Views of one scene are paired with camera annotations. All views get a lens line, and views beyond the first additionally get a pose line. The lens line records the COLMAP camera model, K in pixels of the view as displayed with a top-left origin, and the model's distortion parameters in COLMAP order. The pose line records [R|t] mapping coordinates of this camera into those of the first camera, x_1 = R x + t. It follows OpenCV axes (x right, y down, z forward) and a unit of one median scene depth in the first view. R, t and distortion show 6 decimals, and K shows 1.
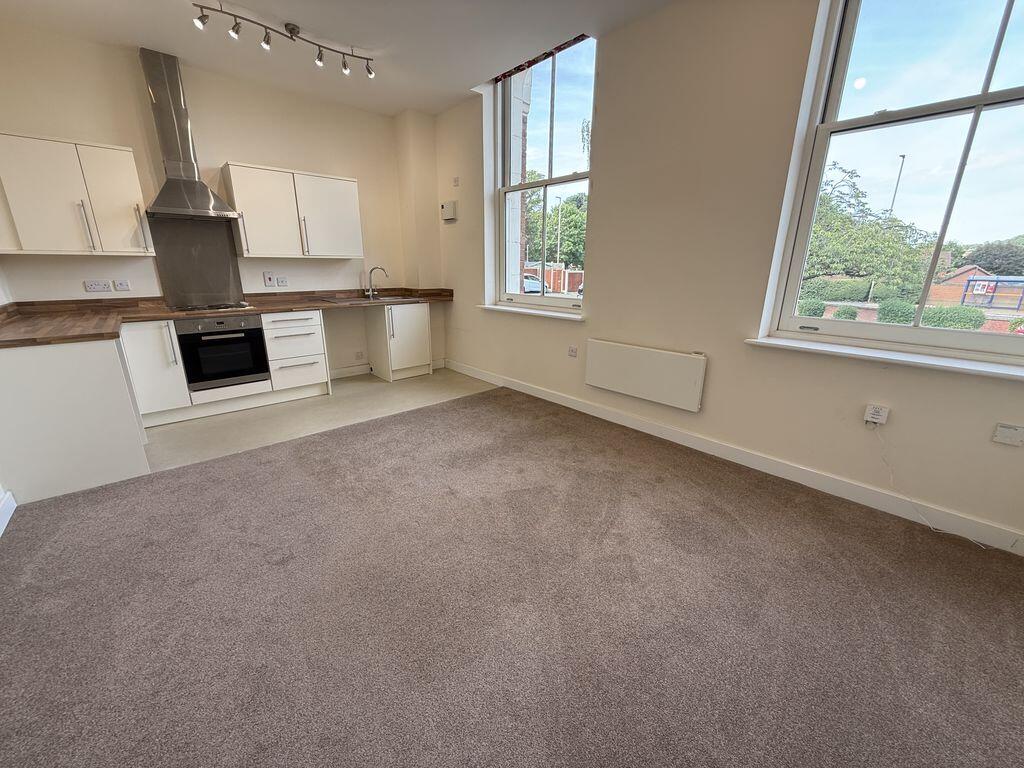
lens RADIAL K [[412.2, 0, 512.0], [0, 412.2, 384.0], [0, 0, 1]] dist [0.000661, -0.000158]
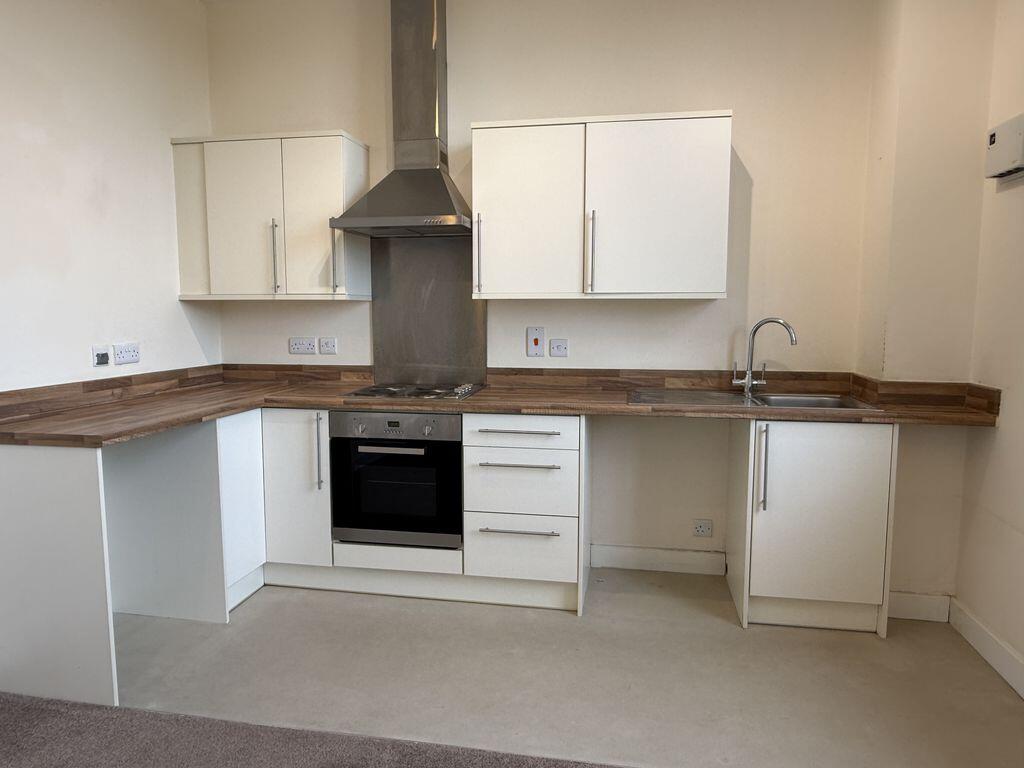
lens RADIAL K [[688.7, 0, 512.0], [0, 688.7, 384.0], [0, 0, 1]] dist [0.003464, 0.002055]
pose [[0.611826, 0.081586, -0.786774, 0.050877], [-0.217290, 0.973736, -0.068000, -0.154826], [0.760562, 0.212562, 0.613484, 0.523737]]
